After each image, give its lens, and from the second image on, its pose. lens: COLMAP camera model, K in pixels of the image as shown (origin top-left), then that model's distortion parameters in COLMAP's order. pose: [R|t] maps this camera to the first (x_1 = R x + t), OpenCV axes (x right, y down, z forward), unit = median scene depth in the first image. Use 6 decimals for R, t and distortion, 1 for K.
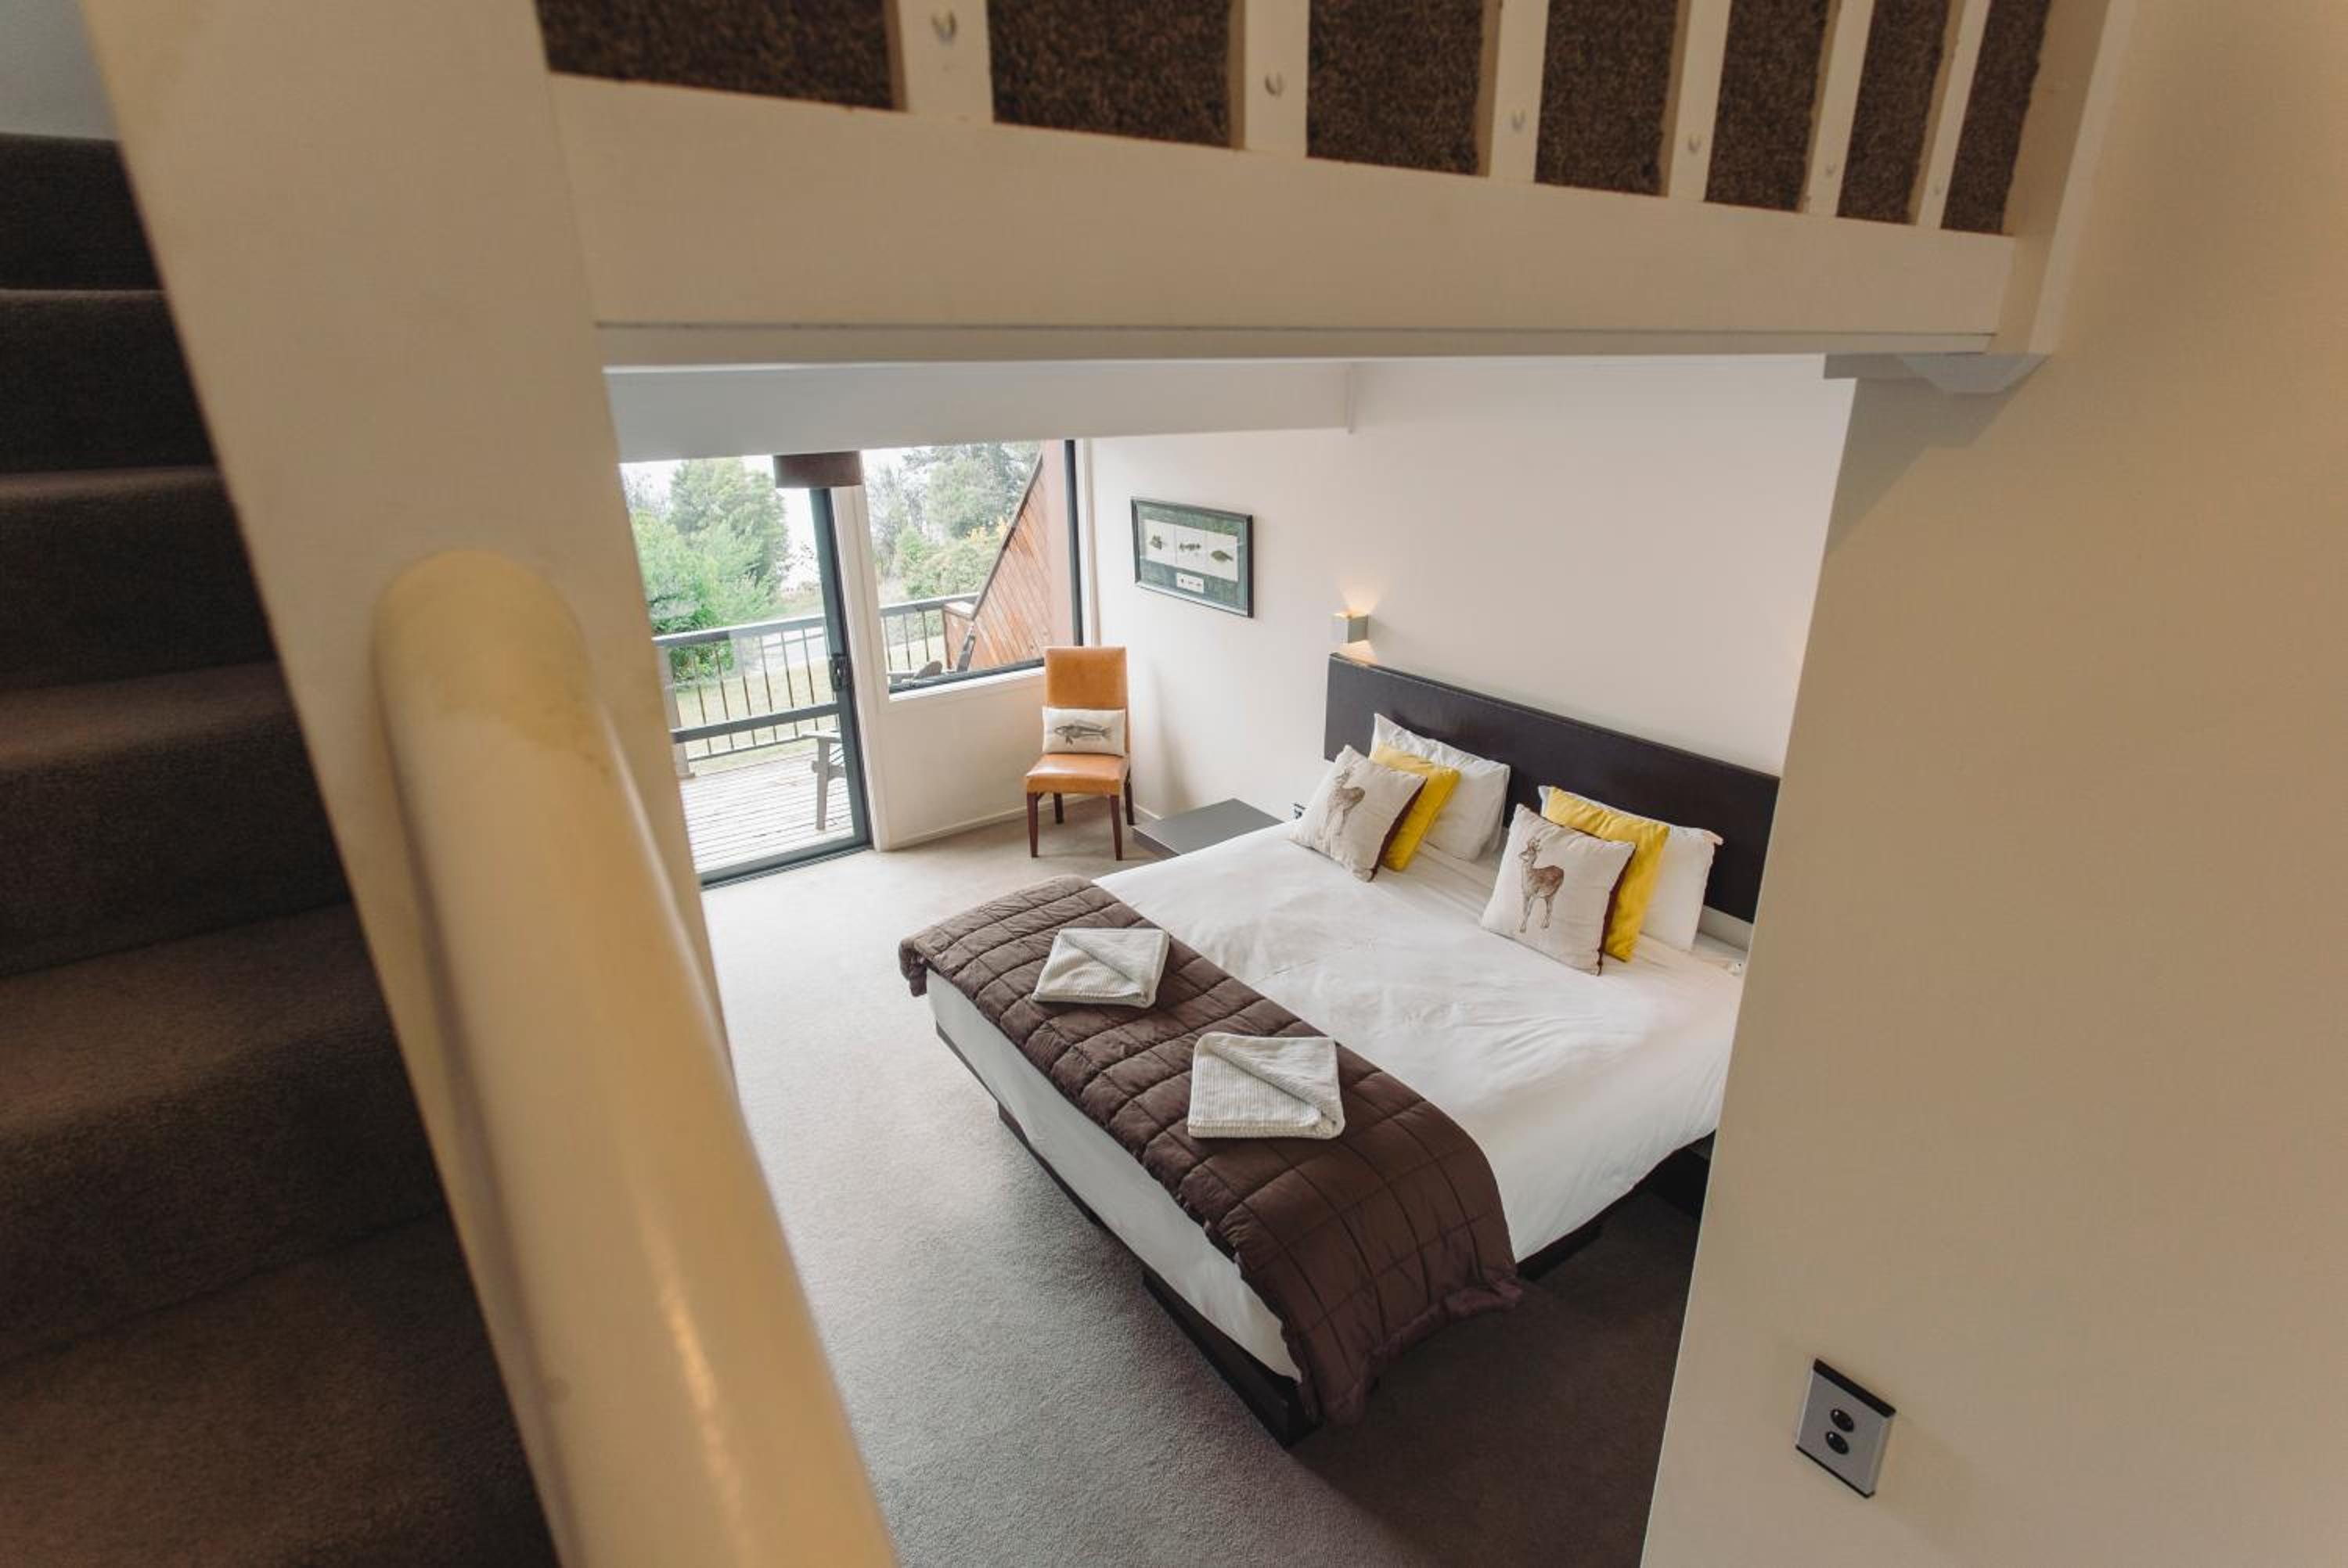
lens RADIAL K [[1108.3, 0, 1174.0], [0, 1108.3, 784.0], [0, 0, 1]] dist [0.002323, -0.000119]
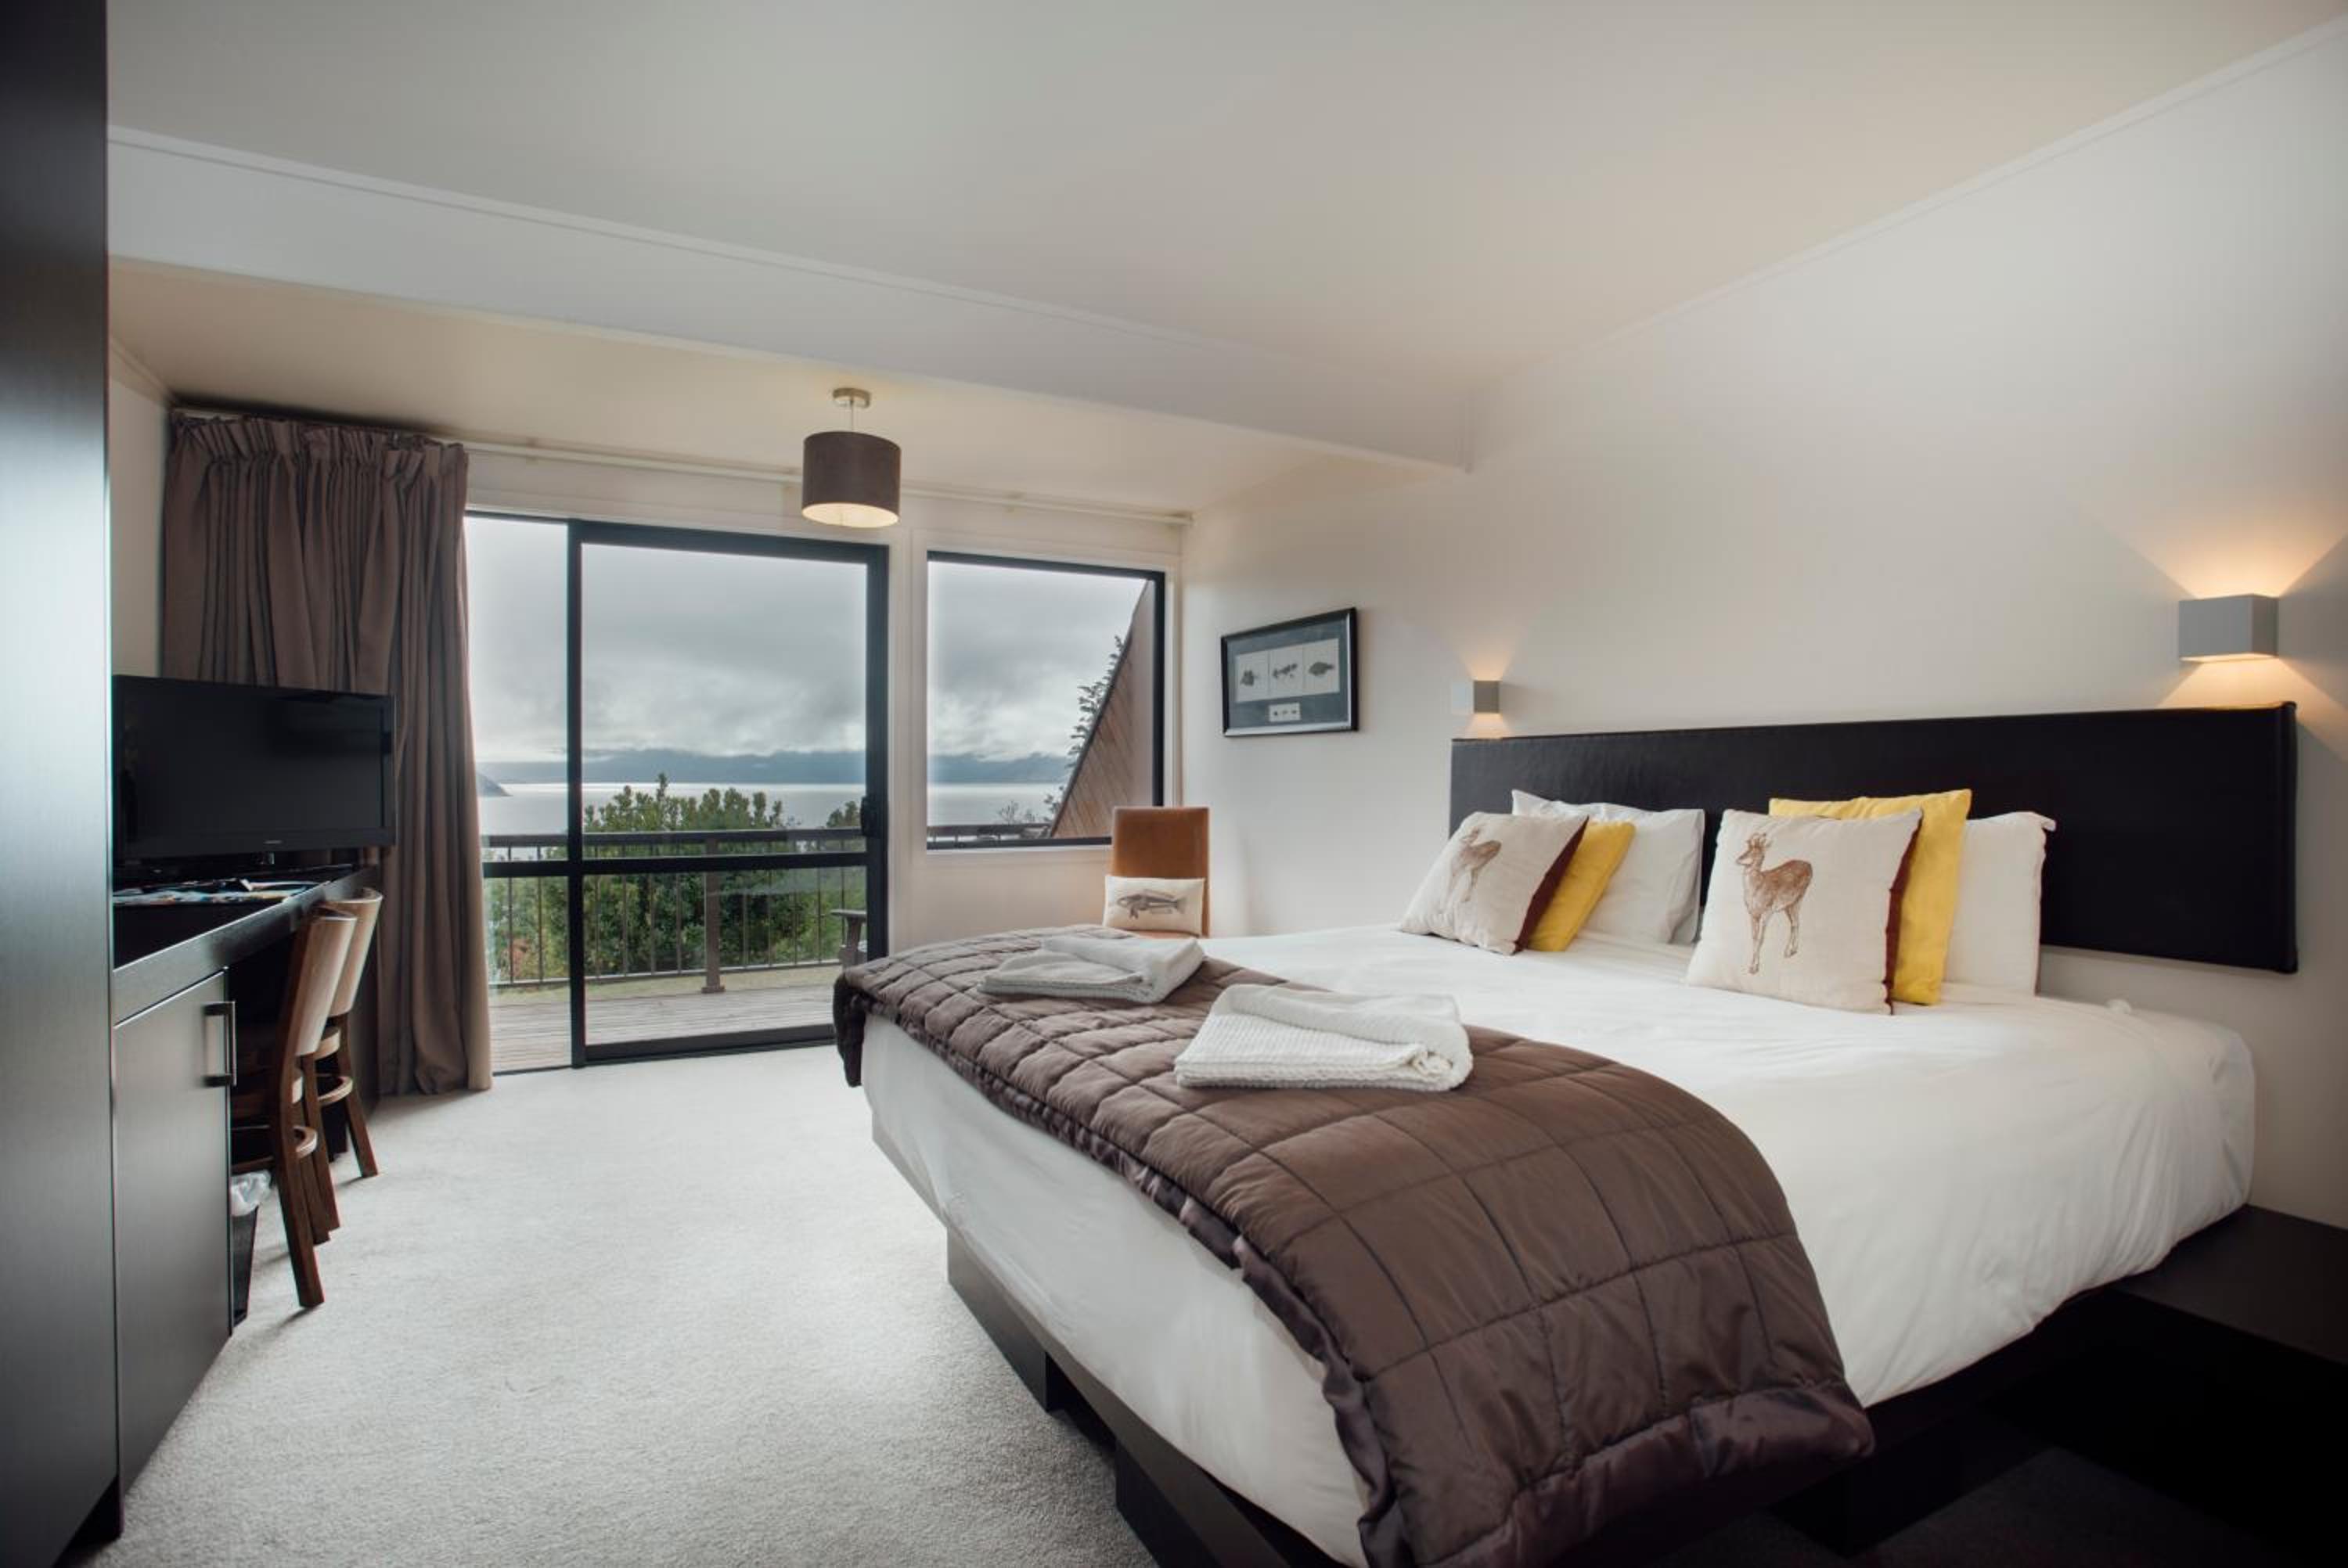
lens RADIAL K [[1143.1, 0, 1174.0], [0, 1143.1, 784.0], [0, 0, 1]] dist [-0.076246, 0.039286]
pose [[0.993011, 0.022035, -0.115945, 0.045852], [-0.060148, 0.939745, -0.336543, 0.231905], [0.101543, 0.341165, 0.934503, 0.275793]]
